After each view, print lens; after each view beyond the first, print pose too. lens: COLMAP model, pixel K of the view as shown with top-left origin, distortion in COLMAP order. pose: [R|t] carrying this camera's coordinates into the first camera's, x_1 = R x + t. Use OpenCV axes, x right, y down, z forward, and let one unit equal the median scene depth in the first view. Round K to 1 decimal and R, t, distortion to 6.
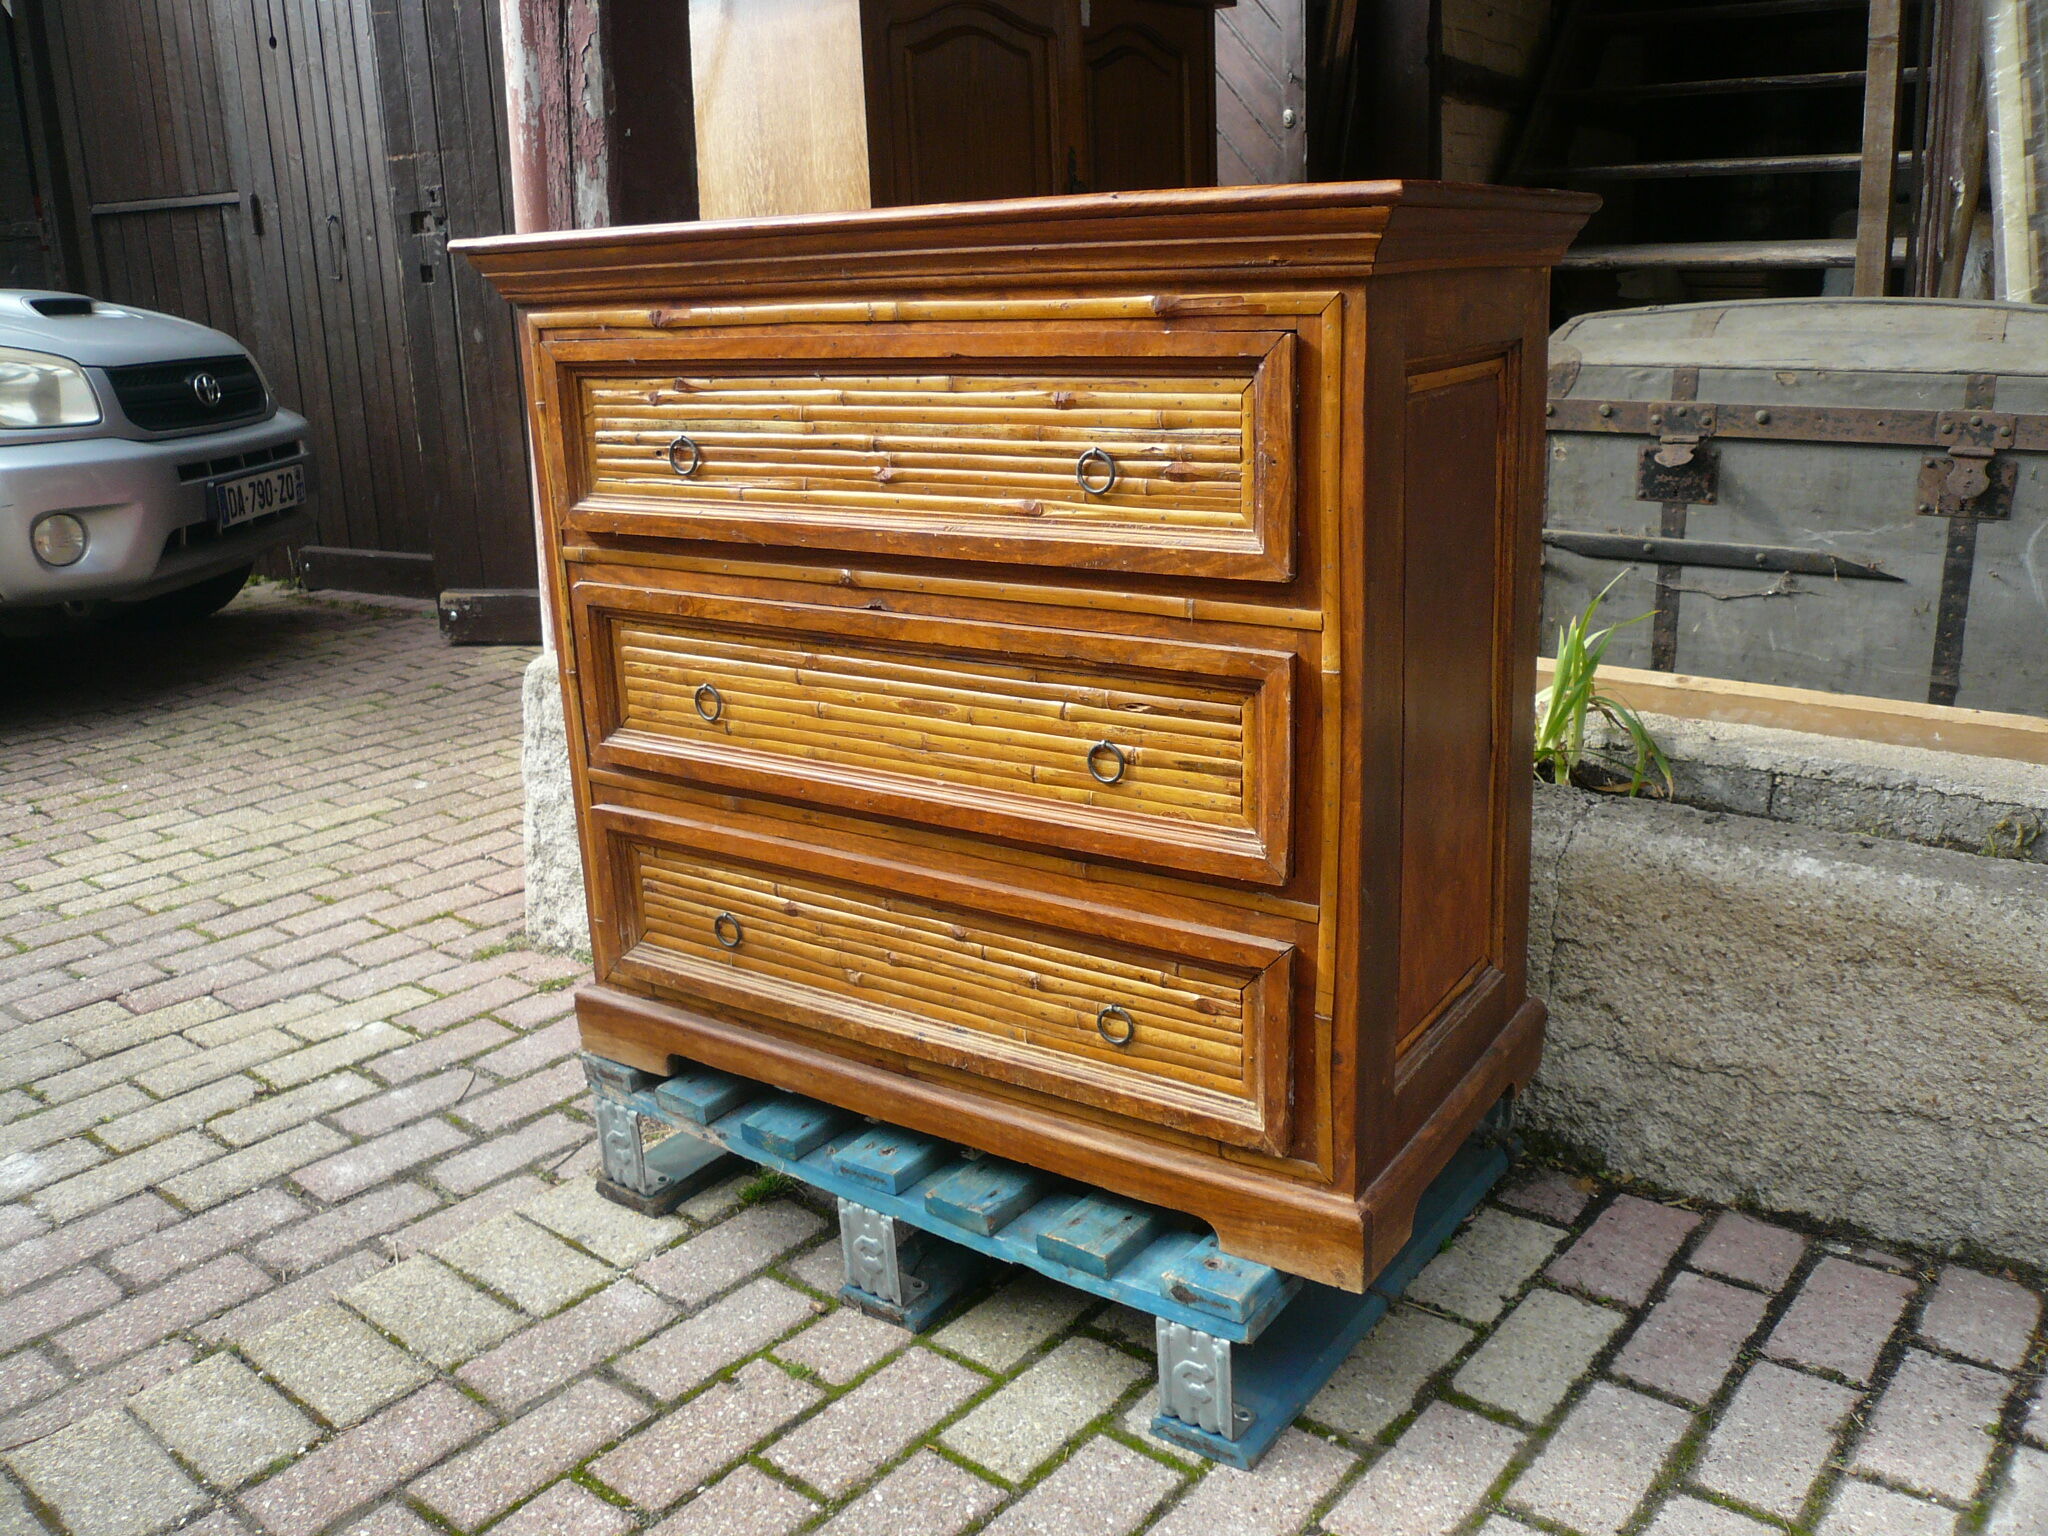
lens RADIAL K [[1695.3, 0, 1020.2], [0, 1695.3, 767.8], [0, 0, 1]] dist [-0.104666, 0.060033]
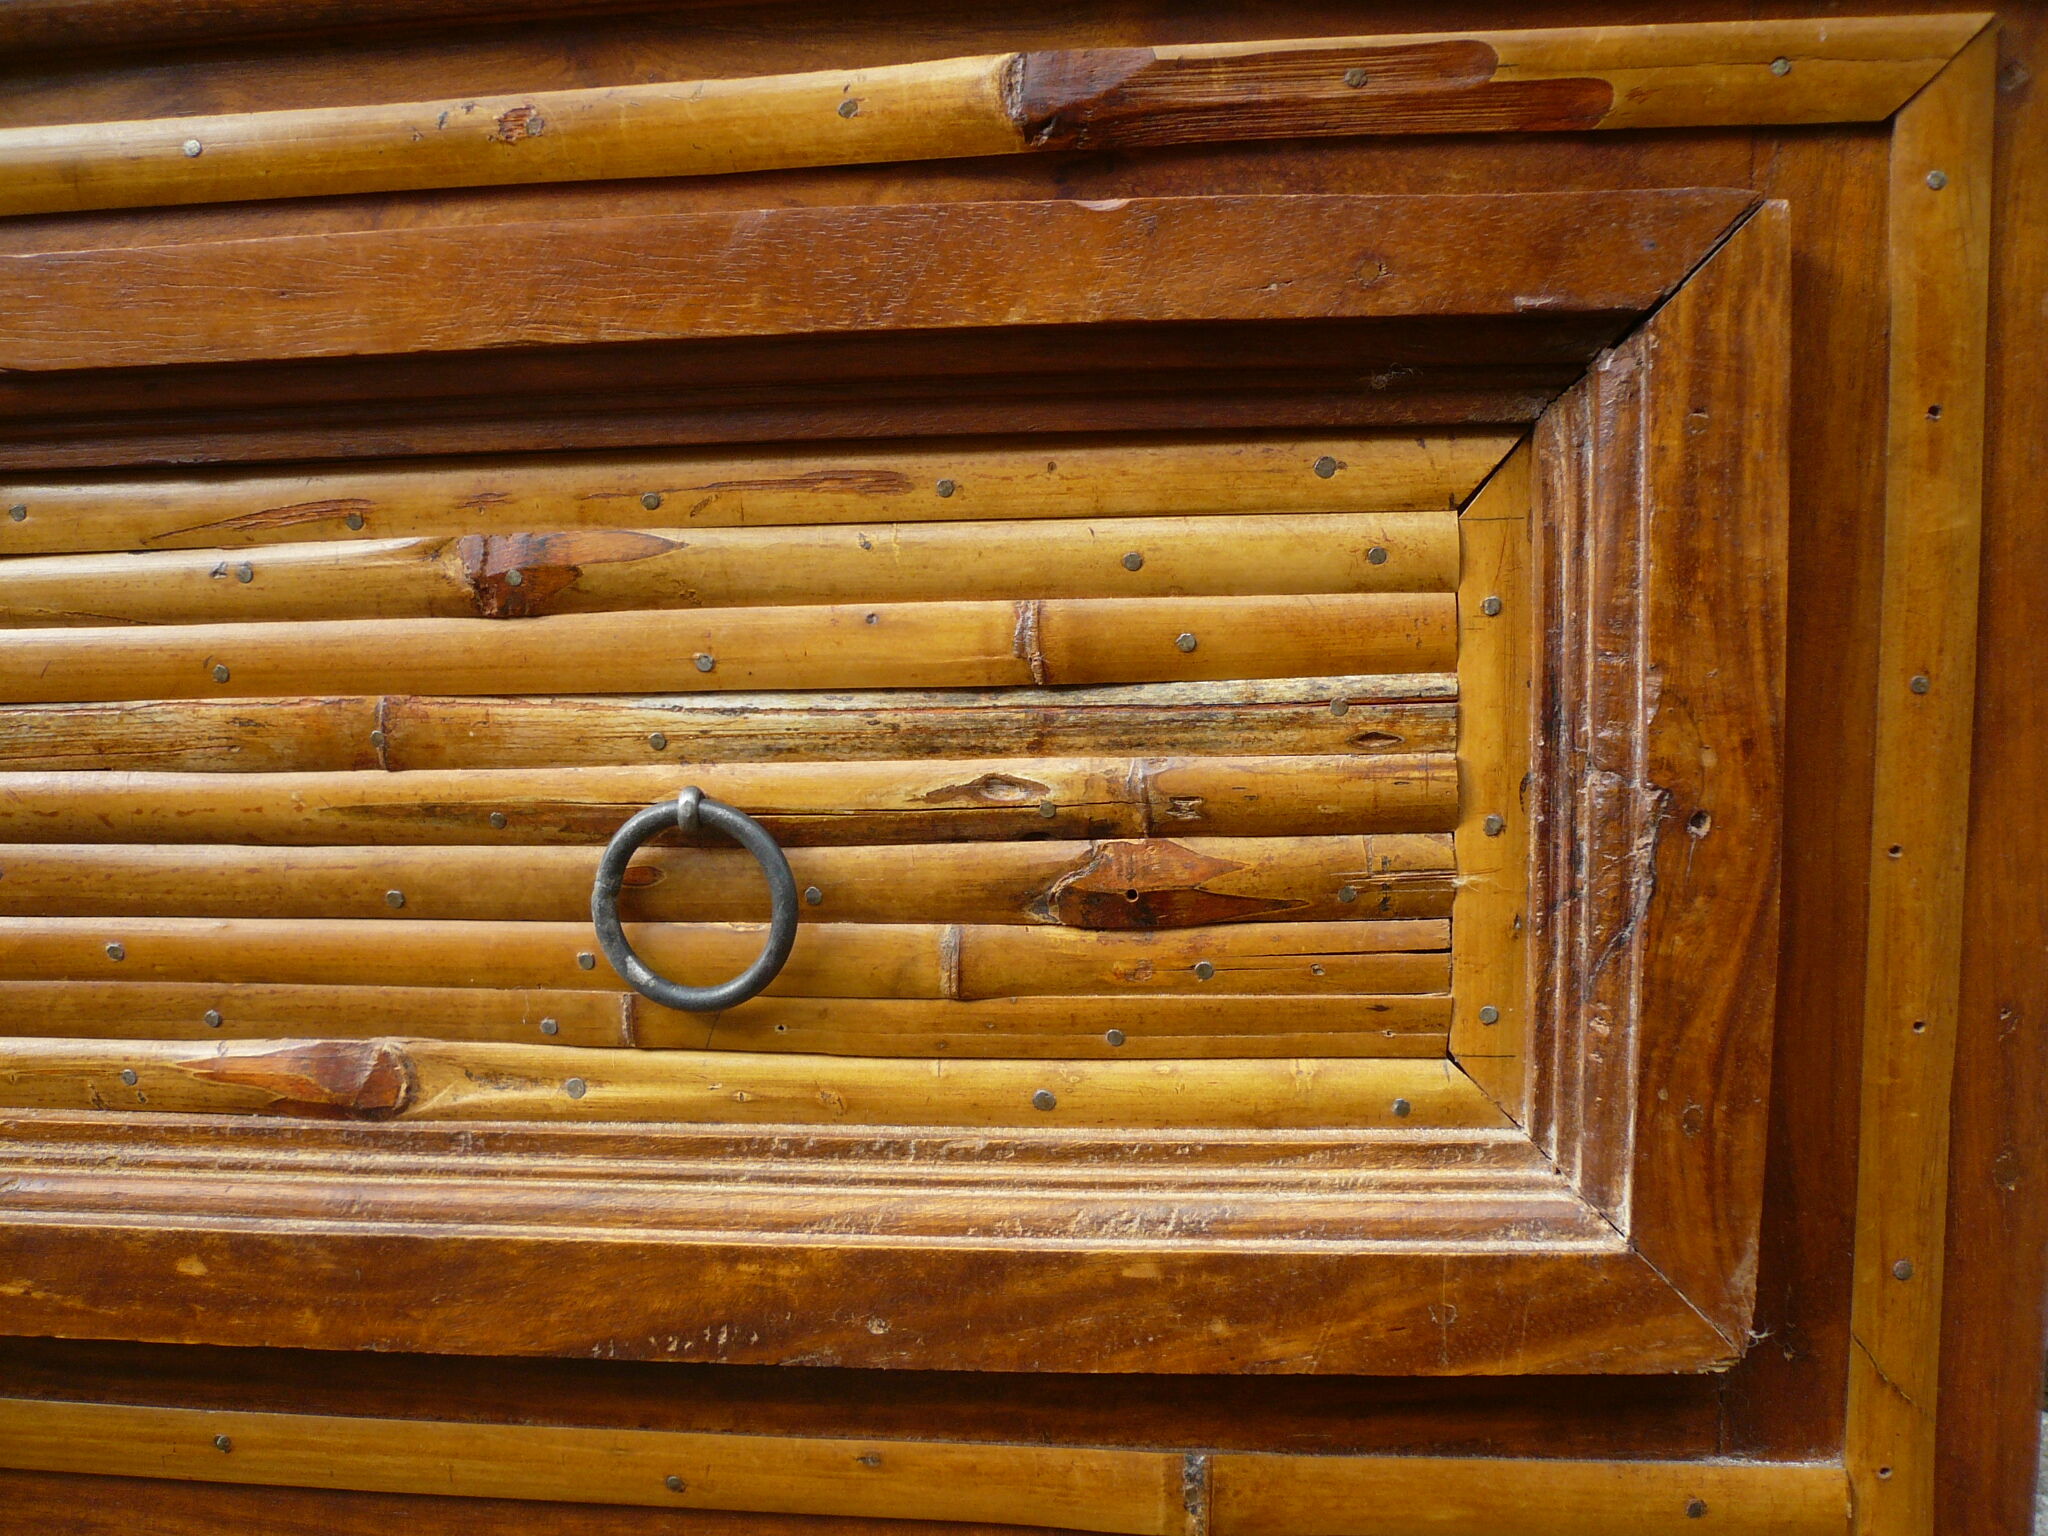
lens RADIAL K [[1695.3, 0, 1016.3], [0, 1695.3, 766.8], [0, 0, 1]] dist [-0.104666, 0.060033]
pose [[0.884331, -0.030702, 0.465850, -0.017380], [0.122514, 0.978126, -0.168107, -0.154681], [-0.450499, 0.205736, 0.868748, 0.811909]]
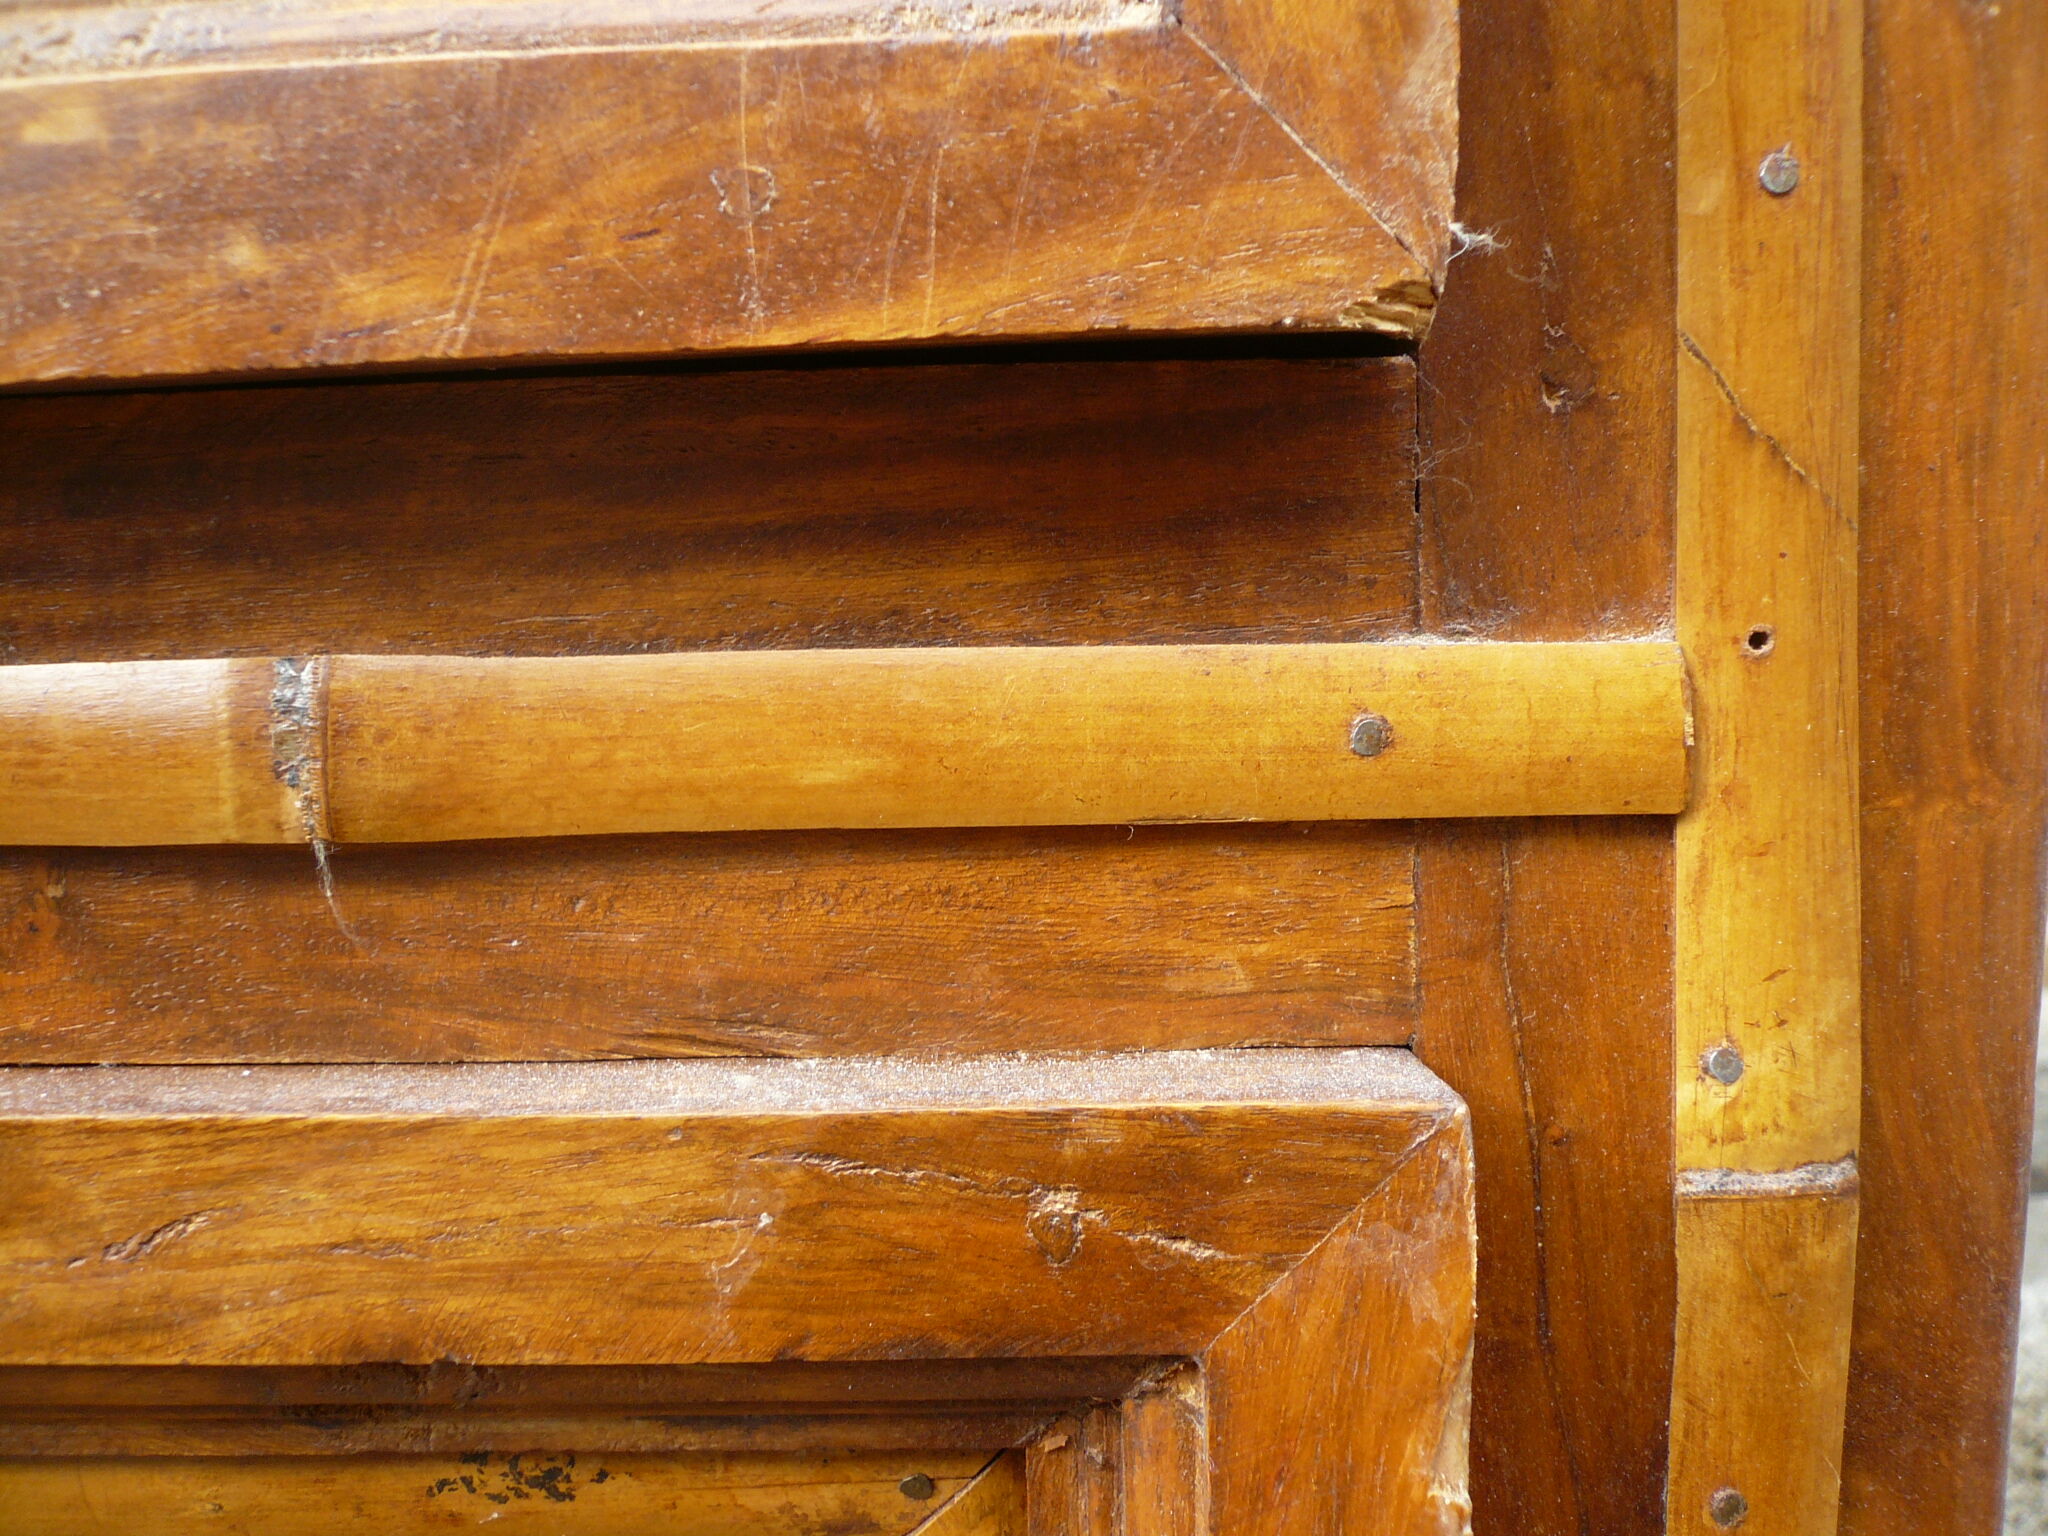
lens RADIAL K [[1695.3, 0, 1023.4], [0, 1695.3, 761.1], [0, 0, 1]] dist [-0.104666, 0.060033]
pose [[0.837094, -0.059414, 0.543824, 0.083589], [0.154210, 0.979399, -0.130370, -0.074576], [-0.524875, 0.192995, 0.829011, 0.903735]]
